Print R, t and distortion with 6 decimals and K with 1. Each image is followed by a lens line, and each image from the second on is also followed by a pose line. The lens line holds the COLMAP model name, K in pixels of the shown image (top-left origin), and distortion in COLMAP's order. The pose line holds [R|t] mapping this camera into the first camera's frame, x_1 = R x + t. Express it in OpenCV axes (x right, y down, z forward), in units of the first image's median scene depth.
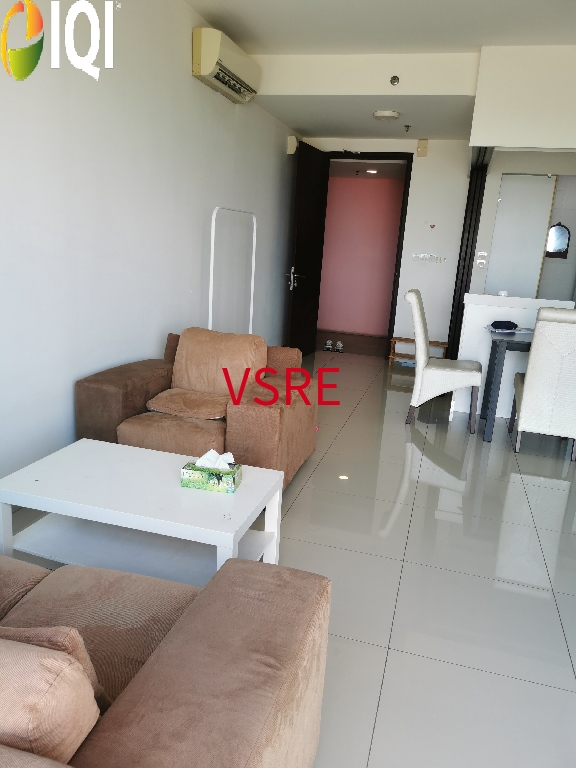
lens RADIAL K [[592.6, 0, 287.2], [0, 592.6, 387.9], [0, 0, 1]] dist [0.116729, -0.178151]
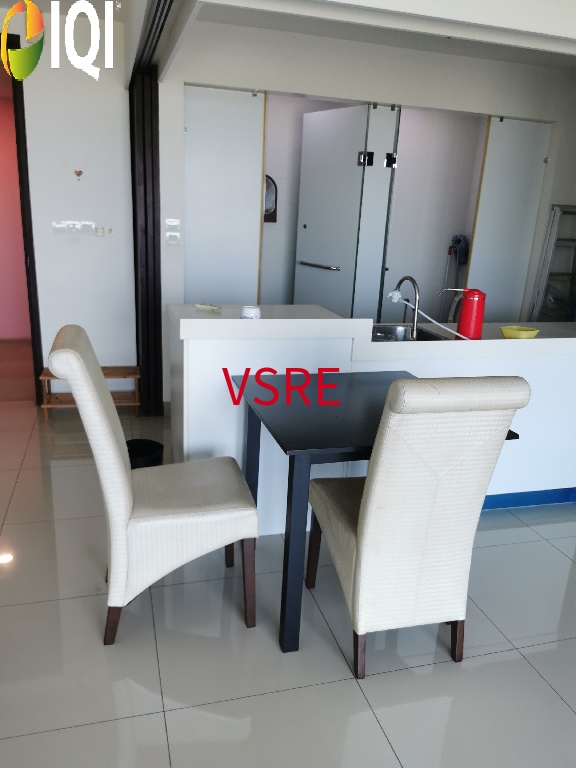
lens RADIAL K [[592.6, 0, 287.2], [0, 592.6, 387.9], [0, 0, 1]] dist [0.116729, -0.178151]
pose [[0.849143, -0.173020, 0.499020, 0.095741], [0.133523, 0.984453, 0.114124, -0.115133], [-0.511007, -0.030276, 0.859043, 0.429362]]
